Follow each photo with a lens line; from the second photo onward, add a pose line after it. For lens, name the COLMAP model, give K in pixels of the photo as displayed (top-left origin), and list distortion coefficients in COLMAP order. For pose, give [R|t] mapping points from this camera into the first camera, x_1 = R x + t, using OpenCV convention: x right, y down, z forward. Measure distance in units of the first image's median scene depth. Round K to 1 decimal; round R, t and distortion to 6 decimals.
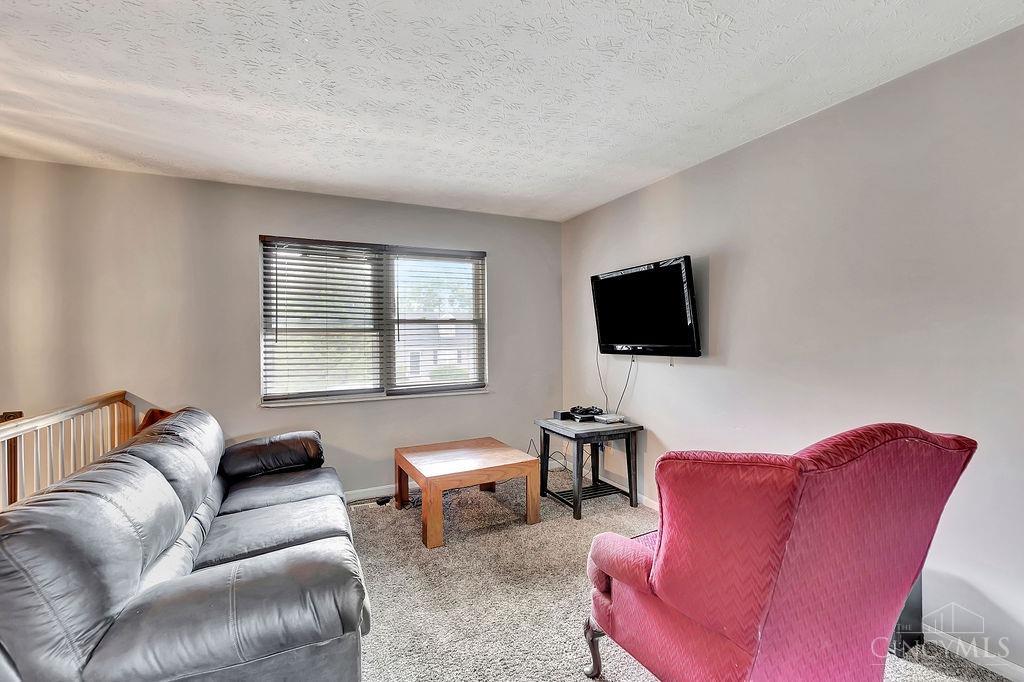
lens RADIAL K [[463.9, 0, 522.6], [0, 463.9, 343.0], [0, 0, 1]] dist [0.001496, 0.000351]
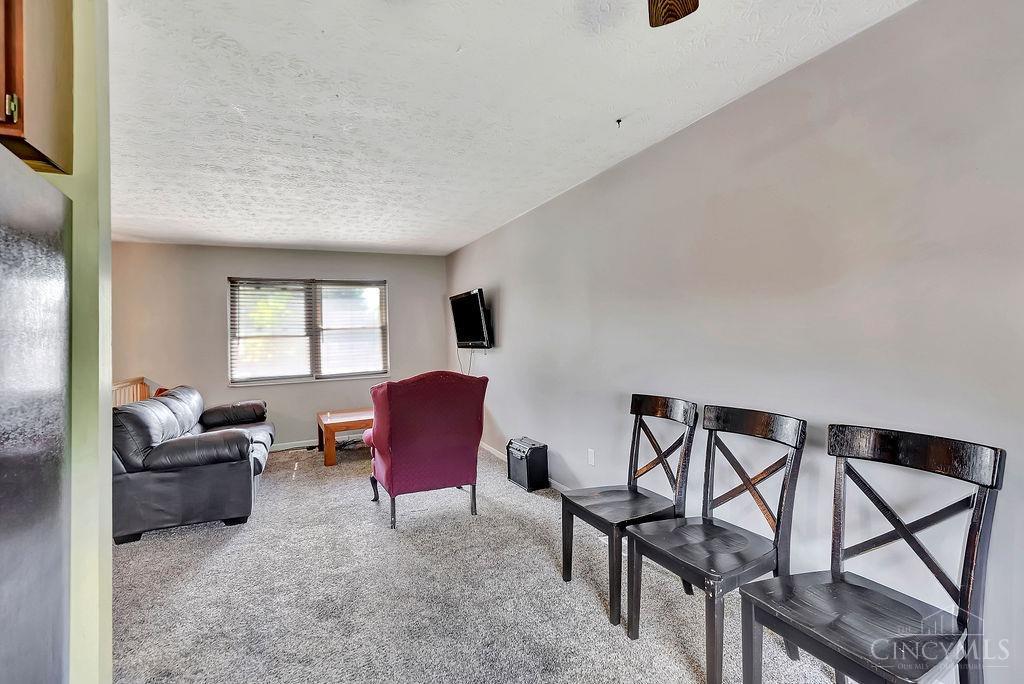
lens RADIAL K [[468.3, 0, 524.5], [0, 468.3, 329.9], [0, 0, 1]] dist [0.000948, 0.000163]
pose [[0.999798, -0.019976, 0.002245, 0.424237], [0.020020, 0.999564, -0.021725, 0.000675], [-0.001811, 0.021766, 0.999761, -0.574034]]
